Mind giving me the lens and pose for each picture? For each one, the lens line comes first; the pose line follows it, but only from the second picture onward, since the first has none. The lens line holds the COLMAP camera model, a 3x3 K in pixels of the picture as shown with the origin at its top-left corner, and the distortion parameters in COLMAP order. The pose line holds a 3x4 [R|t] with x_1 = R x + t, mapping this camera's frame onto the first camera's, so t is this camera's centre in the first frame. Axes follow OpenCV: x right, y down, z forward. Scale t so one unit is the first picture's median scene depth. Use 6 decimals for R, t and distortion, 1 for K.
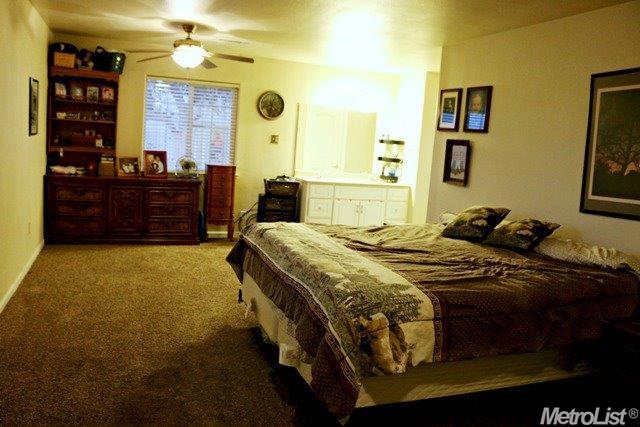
lens RADIAL K [[539.6, 0, 321.0], [0, 539.6, 213.2], [0, 0, 1]] dist [-0.062356, 0.034180]
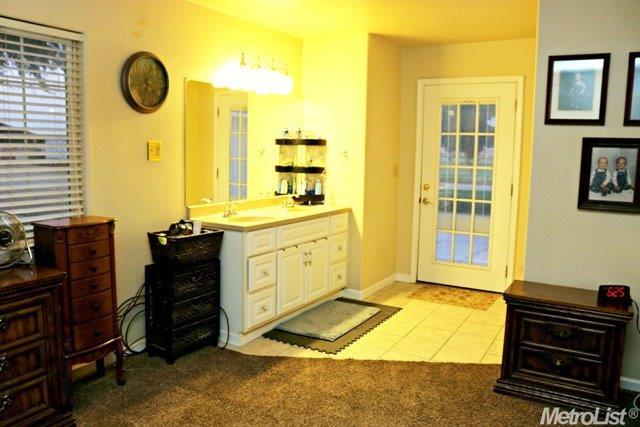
lens RADIAL K [[539.6, 0, 318.8], [0, 539.6, 212.5], [0, 0, 1]] dist [-0.062356, 0.034180]
pose [[0.772675, -0.136937, 0.619856, -0.290963], [0.123669, 0.990219, 0.064599, -0.098045], [-0.622639, 0.026743, 0.782052, 0.542200]]
